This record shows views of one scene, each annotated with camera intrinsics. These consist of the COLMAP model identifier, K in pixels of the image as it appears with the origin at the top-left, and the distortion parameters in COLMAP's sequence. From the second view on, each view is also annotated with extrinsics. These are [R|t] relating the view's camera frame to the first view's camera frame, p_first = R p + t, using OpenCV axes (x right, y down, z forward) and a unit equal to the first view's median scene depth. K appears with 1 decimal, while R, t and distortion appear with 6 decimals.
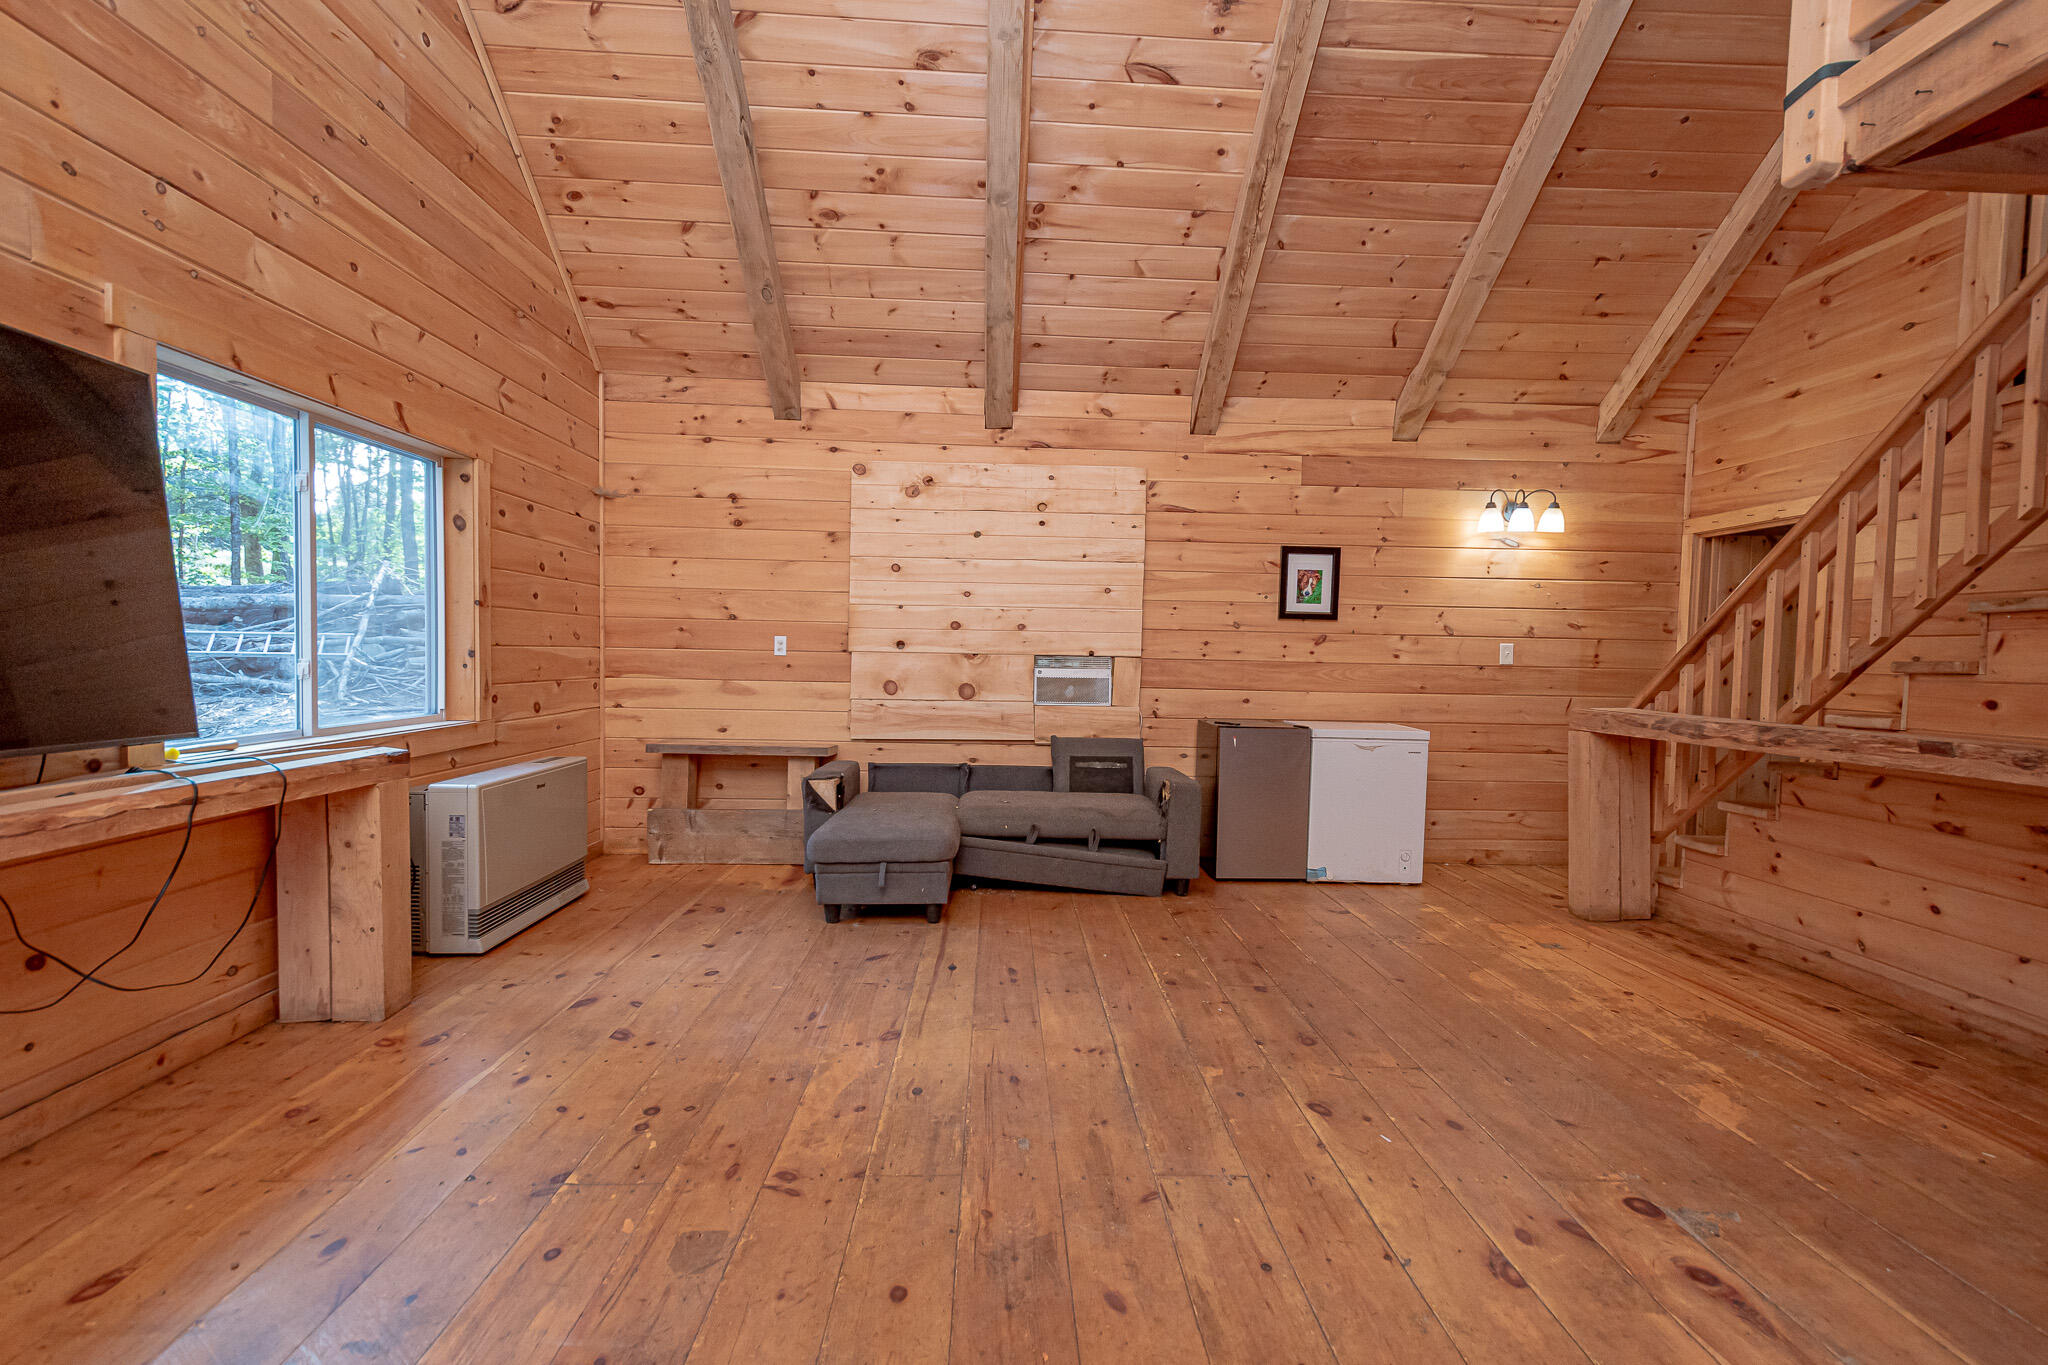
lens RADIAL K [[892.8, 0, 1034.2], [0, 892.8, 691.4], [0, 0, 1]] dist [0.023999, -0.009061]
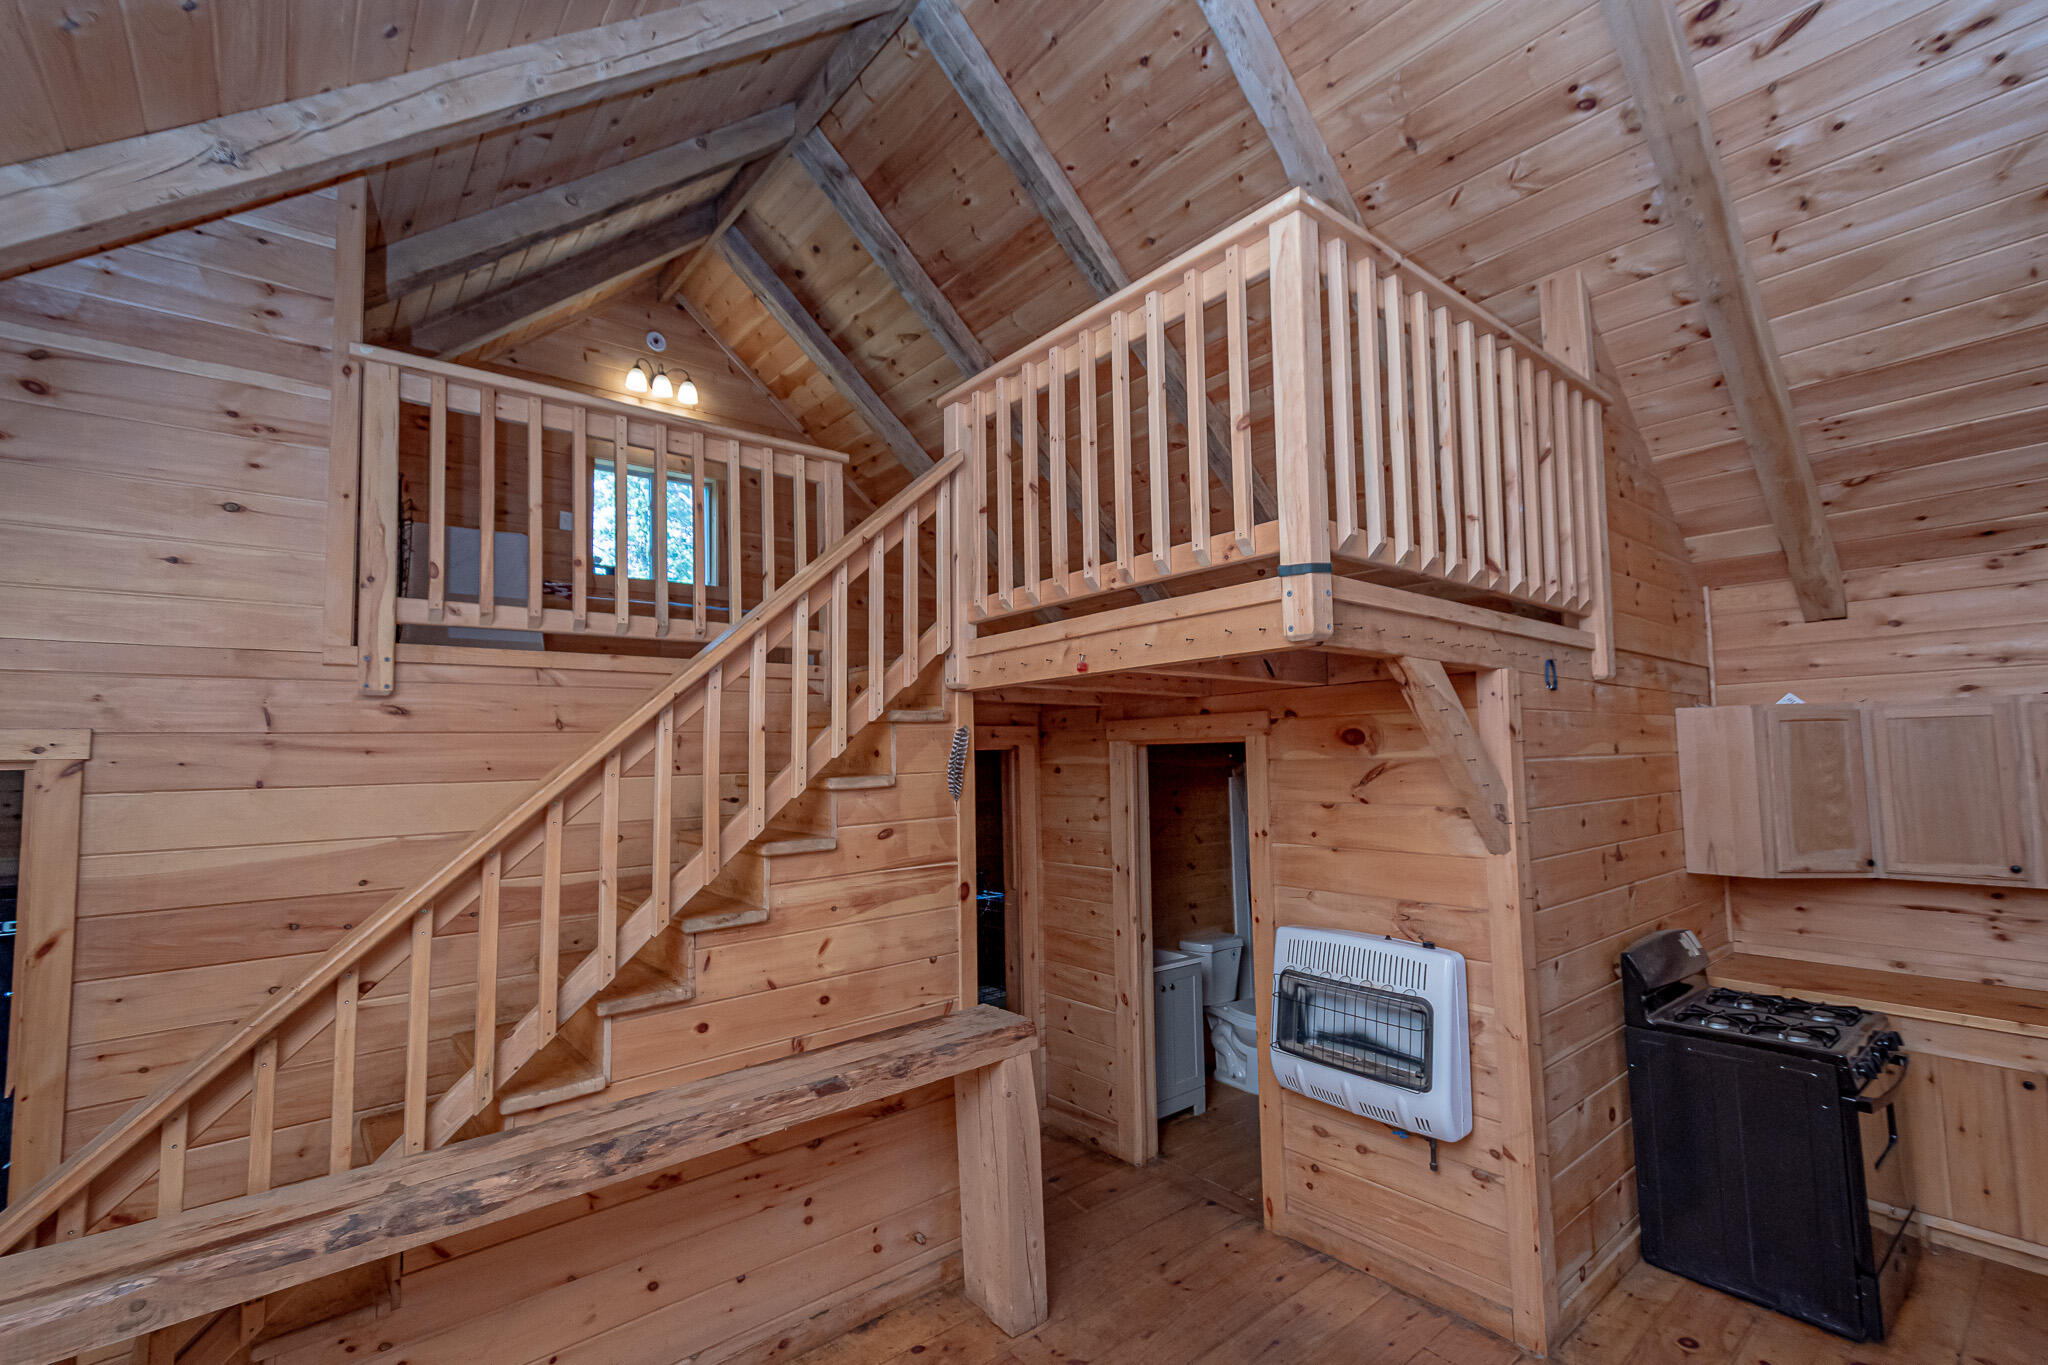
lens RADIAL K [[892.8, 0, 1034.2], [0, 892.8, 691.4], [0, 0, 1]] dist [0.023999, -0.009061]
pose [[-0.609516, 0.050284, 0.791178, 0.053495], [0.044423, 0.998585, -0.029243, -0.215838], [-0.791529, 0.017323, -0.610887, 0.942175]]
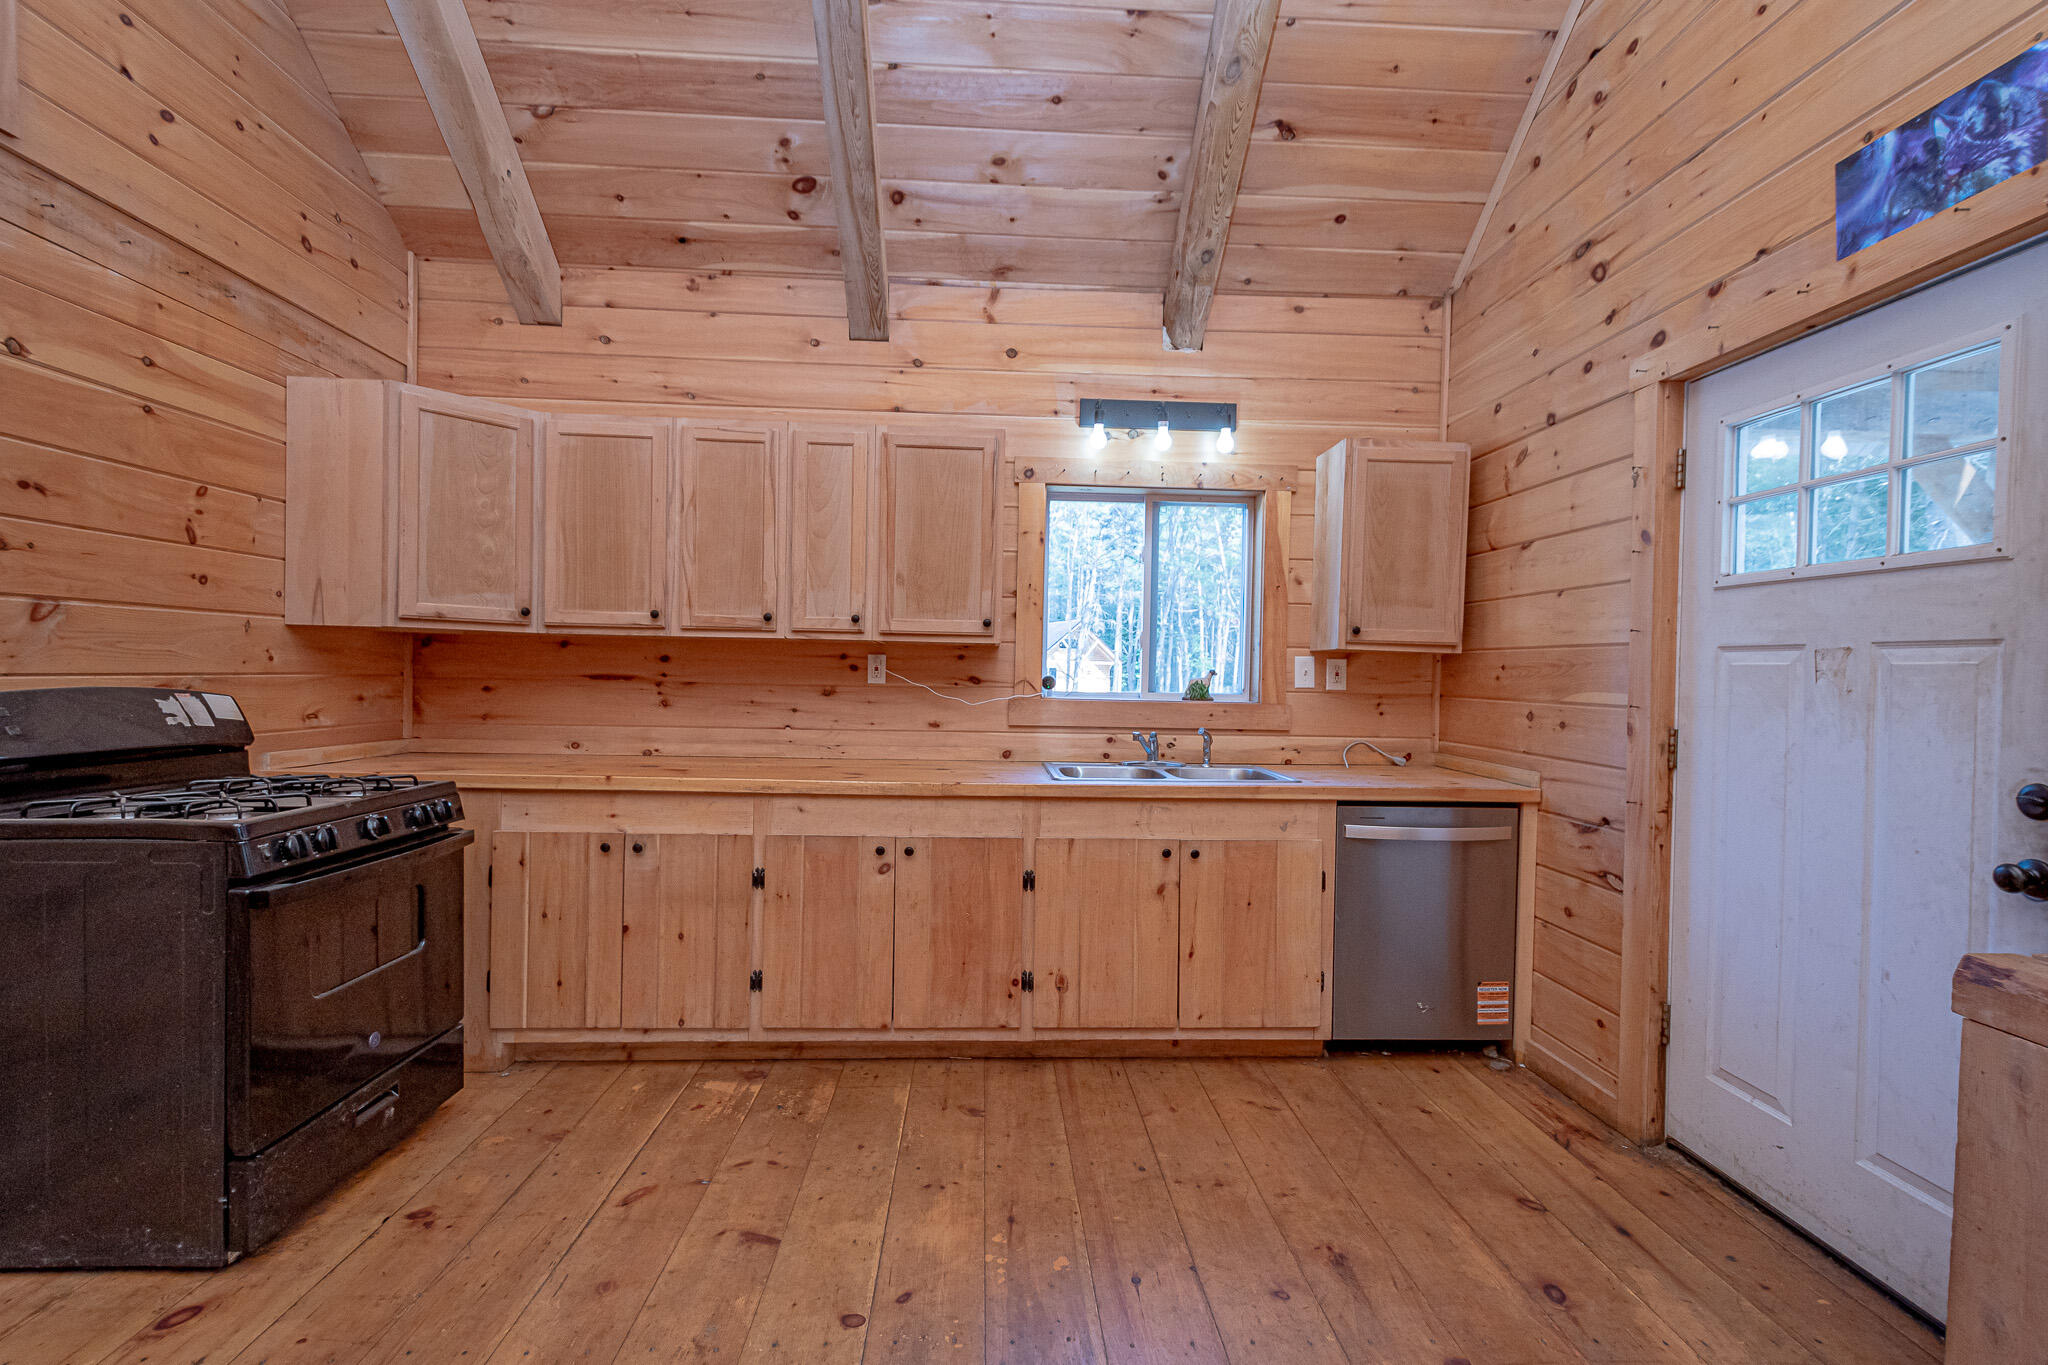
lens RADIAL K [[920.6, 0, 1033.8], [0, 920.6, 692.6], [0, 0, 1]] dist [0.025958, -0.010732]
pose [[-0.998993, -0.042798, -0.013451, -0.133499], [-0.043631, 0.996641, 0.069309, -0.031910], [0.010439, 0.069826, -0.997505, 0.453257]]
